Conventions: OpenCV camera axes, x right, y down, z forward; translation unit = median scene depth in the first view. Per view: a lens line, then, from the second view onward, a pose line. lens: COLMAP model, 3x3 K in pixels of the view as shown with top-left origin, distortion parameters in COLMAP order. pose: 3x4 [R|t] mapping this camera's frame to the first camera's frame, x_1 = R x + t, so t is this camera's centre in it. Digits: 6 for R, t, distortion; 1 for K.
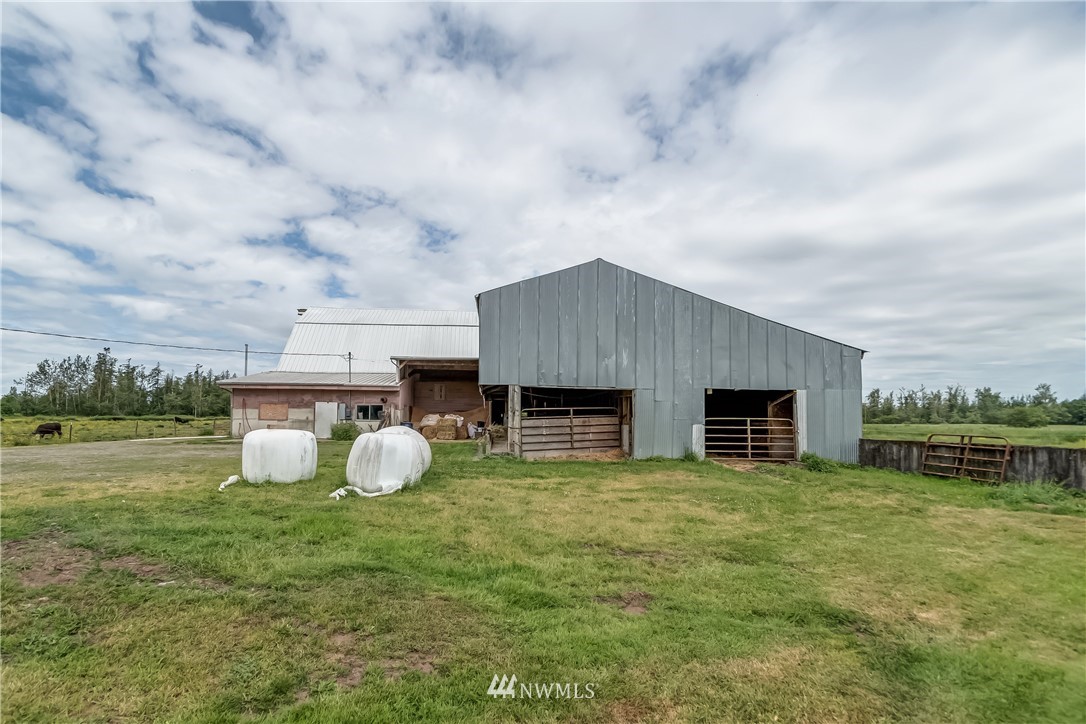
lens RADIAL K [[486.2, 0, 536.8], [0, 486.2, 373.9], [0, 0, 1]] dist [0.002176, -0.002284]
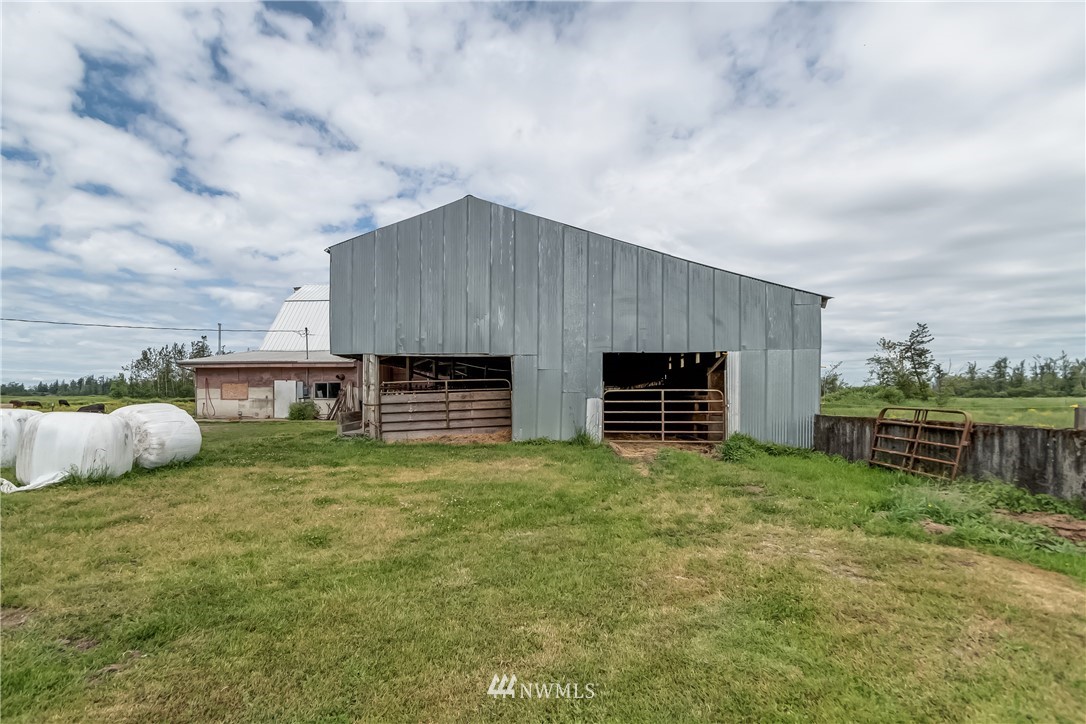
lens RADIAL K [[486.2, 0, 556.1], [0, 486.2, 386.1], [0, 0, 1]] dist [0.002176, -0.002284]
pose [[0.988579, -0.015209, -0.149934, 0.241170], [0.025729, 0.997321, 0.068479, 0.017310], [0.148491, -0.071554, 0.986322, 0.128352]]
